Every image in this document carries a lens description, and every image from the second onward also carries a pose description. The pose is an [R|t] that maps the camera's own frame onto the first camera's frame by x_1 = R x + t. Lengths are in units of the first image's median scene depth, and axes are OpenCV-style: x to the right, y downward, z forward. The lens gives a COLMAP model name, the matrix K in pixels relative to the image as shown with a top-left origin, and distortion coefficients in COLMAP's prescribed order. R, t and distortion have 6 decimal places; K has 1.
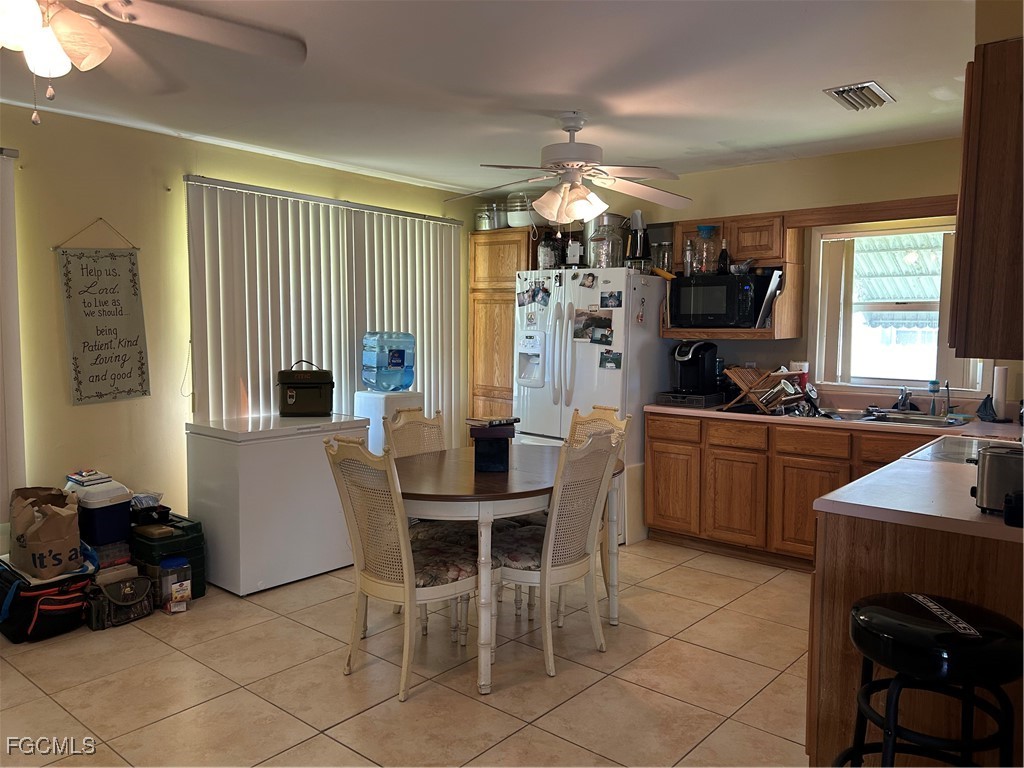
lens RADIAL K [[767.1, 0, 513.3], [0, 767.1, 384.1], [0, 0, 1]] dist [0.058099, -0.064128]
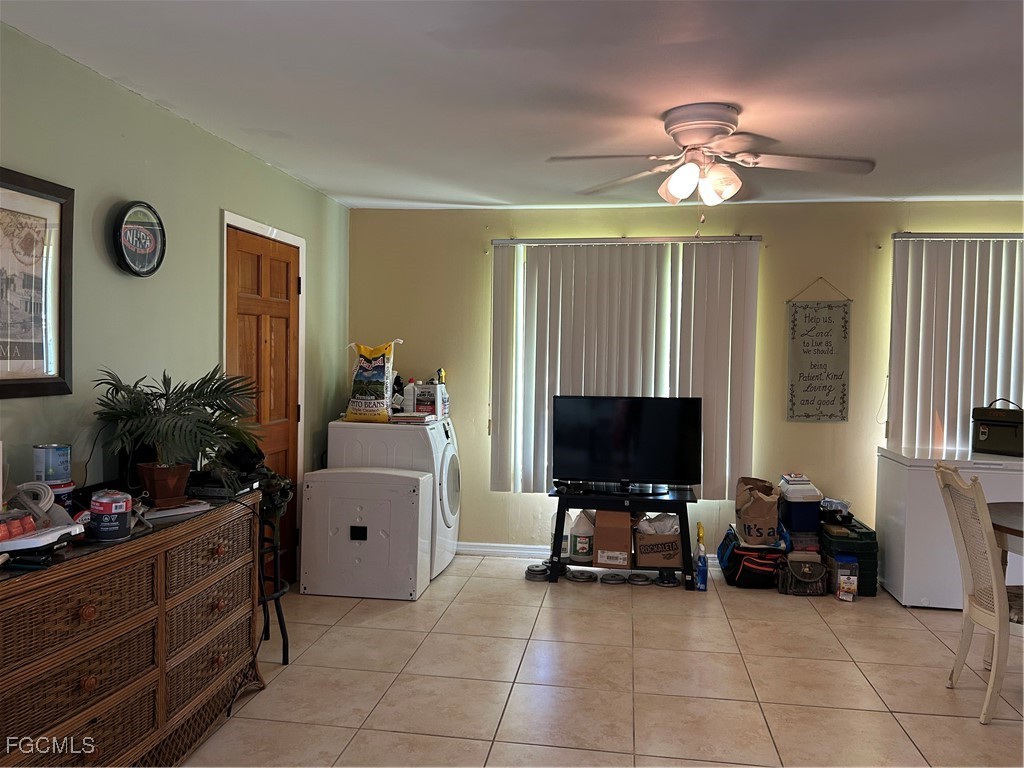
lens RADIAL K [[767.1, 0, 513.1], [0, 767.1, 385.9], [0, 0, 1]] dist [0.058099, -0.064128]
pose [[0.526270, 0.039729, -0.849389, 0.275464], [-0.079951, 0.996795, -0.002912, 0.007186], [0.846551, 0.069442, 0.527759, -0.081803]]
